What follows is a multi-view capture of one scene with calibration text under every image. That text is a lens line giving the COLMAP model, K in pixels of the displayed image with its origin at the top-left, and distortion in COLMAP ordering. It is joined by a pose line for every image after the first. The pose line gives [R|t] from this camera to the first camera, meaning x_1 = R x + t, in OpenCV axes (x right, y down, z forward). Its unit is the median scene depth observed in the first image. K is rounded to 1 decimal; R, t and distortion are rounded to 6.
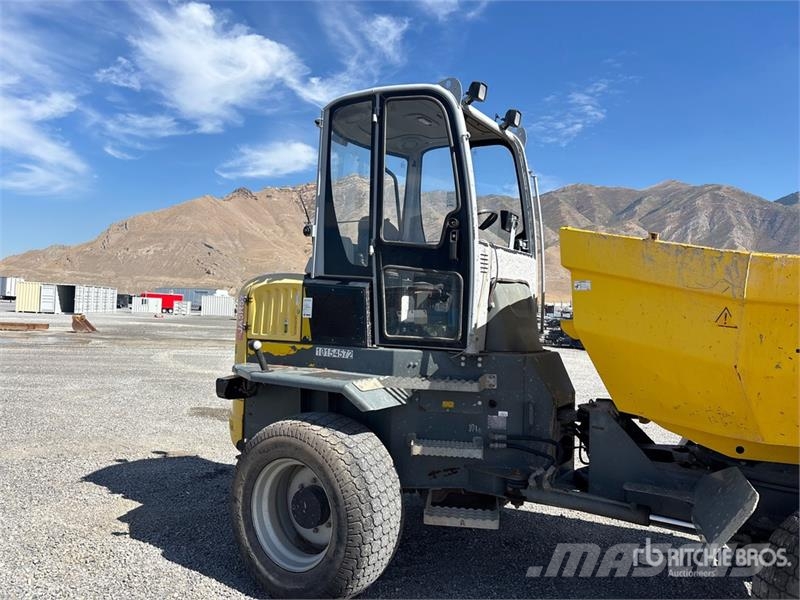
lens RADIAL K [[608.8, 0, 397.1], [0, 608.8, 299.4], [0, 0, 1]] dist [0.045107, -0.056324]
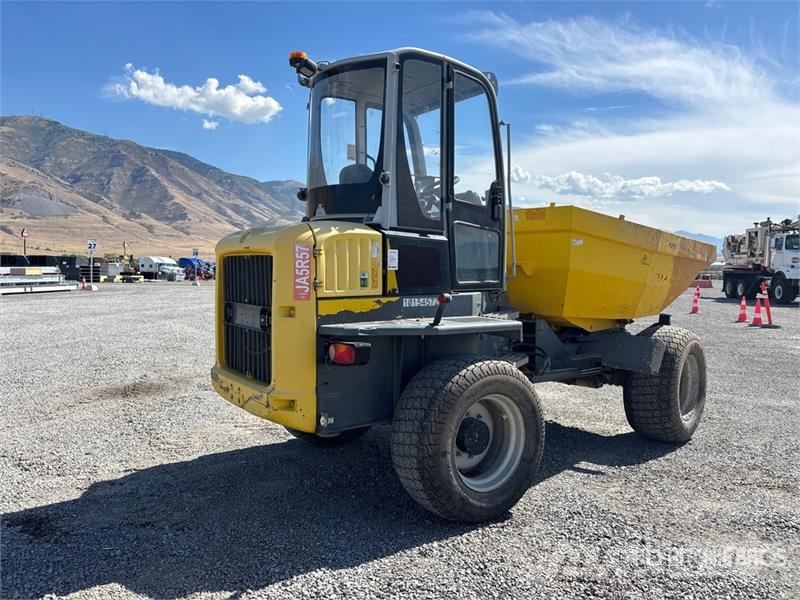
lens RADIAL K [[608.8, 0, 403.5], [0, 608.8, 286.1], [0, 0, 1]] dist [0.045107, -0.056324]
pose [[0.358922, -0.068486, 0.930852, -1.013488], [-0.011089, 0.996921, 0.077623, -0.019152], [-0.933302, -0.038183, 0.357057, 0.608403]]
